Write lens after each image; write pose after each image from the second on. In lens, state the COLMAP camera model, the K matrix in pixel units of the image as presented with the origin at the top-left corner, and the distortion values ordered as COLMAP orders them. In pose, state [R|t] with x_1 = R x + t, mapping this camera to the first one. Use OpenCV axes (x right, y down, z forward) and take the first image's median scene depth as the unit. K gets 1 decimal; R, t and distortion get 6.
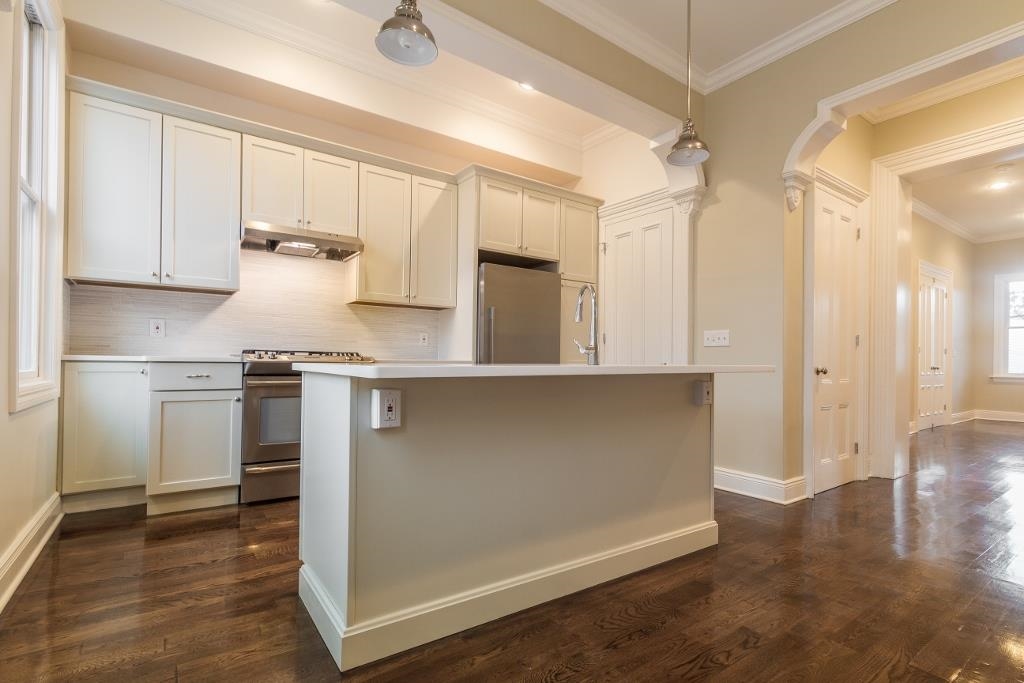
lens RADIAL K [[479.9, 0, 511.9], [0, 479.9, 357.3], [0, 0, 1]] dist [-0.000361, -0.000401]
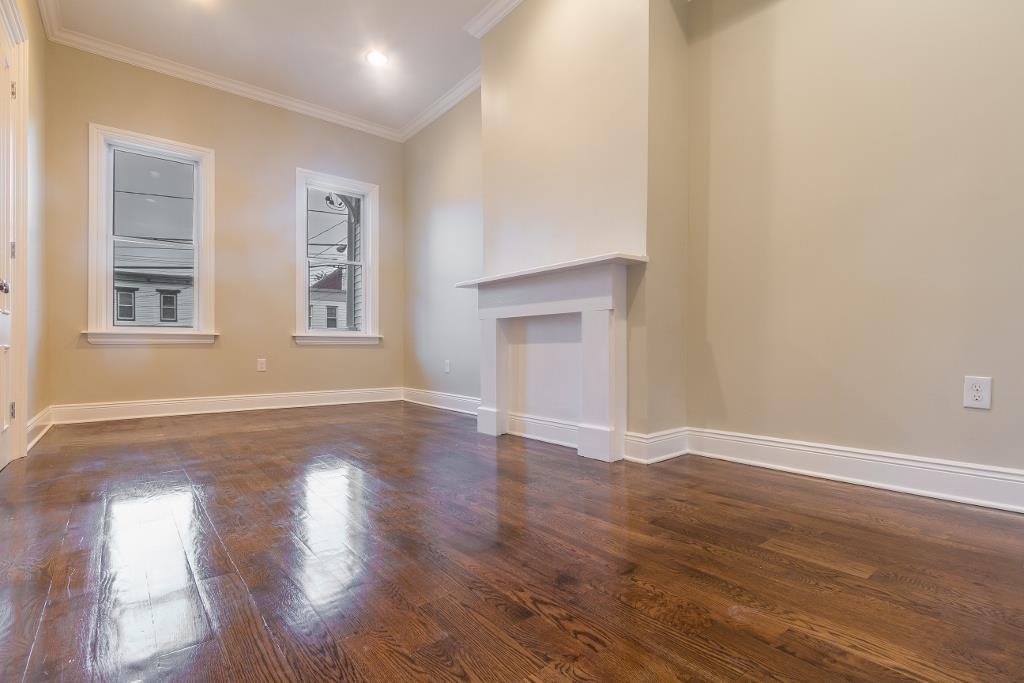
lens RADIAL K [[479.9, 0, 511.9], [0, 479.9, 357.3], [0, 0, 1]] dist [-0.000361, -0.000401]
pose [[-0.071894, -0.034814, 0.996805, 1.019201], [-0.004155, 0.999392, 0.034604, 0.101560], [-0.997404, -0.001654, -0.071995, 1.282187]]
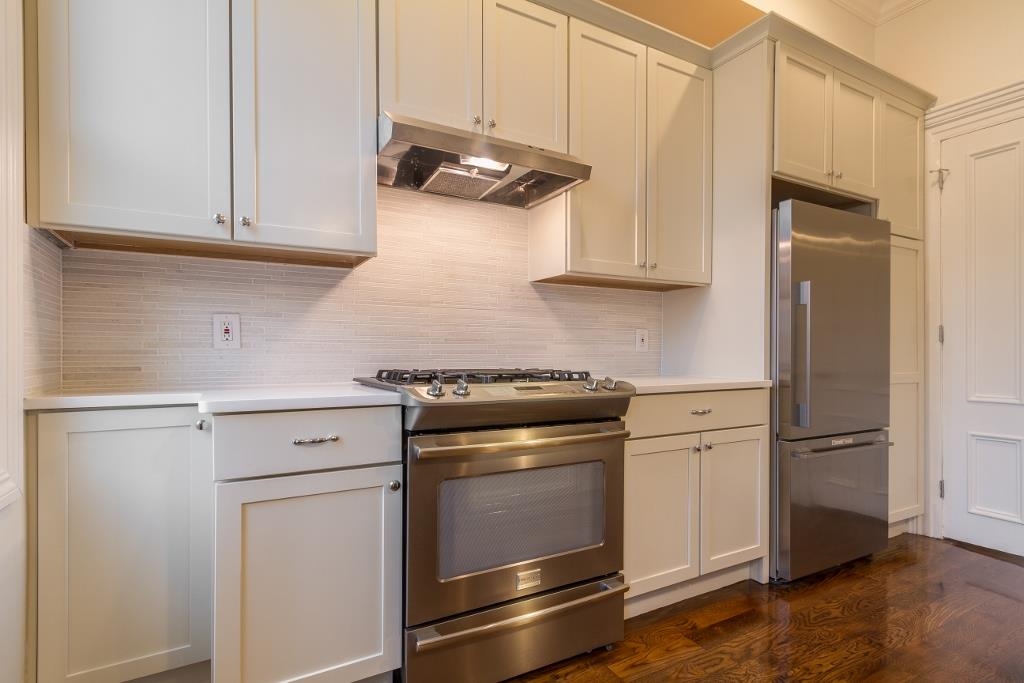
lens RADIAL K [[497.2, 0, 516.1], [0, 497.2, 355.8], [0, 0, 1]] dist [0.000133, -0.000209]
pose [[0.994427, -0.009657, -0.104980, -0.342177], [0.011086, 0.999854, 0.013033, -0.035254], [0.104838, -0.014124, 0.994389, 0.457416]]
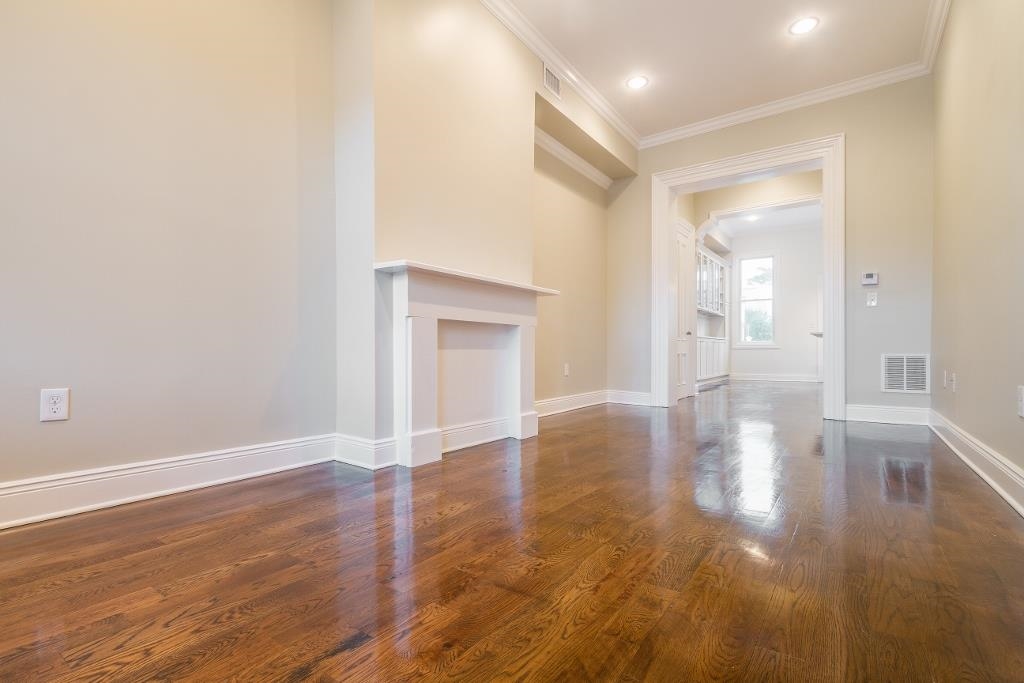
lens RADIAL K [[479.9, 0, 511.9], [0, 479.9, 357.3], [0, 0, 1]] dist [-0.000361, -0.000401]
pose [[-0.942471, -0.004802, -0.334253, 2.174127], [-0.002822, 0.999975, -0.006408, 0.127575], [0.334276, -0.005096, -0.942461, 2.062874]]
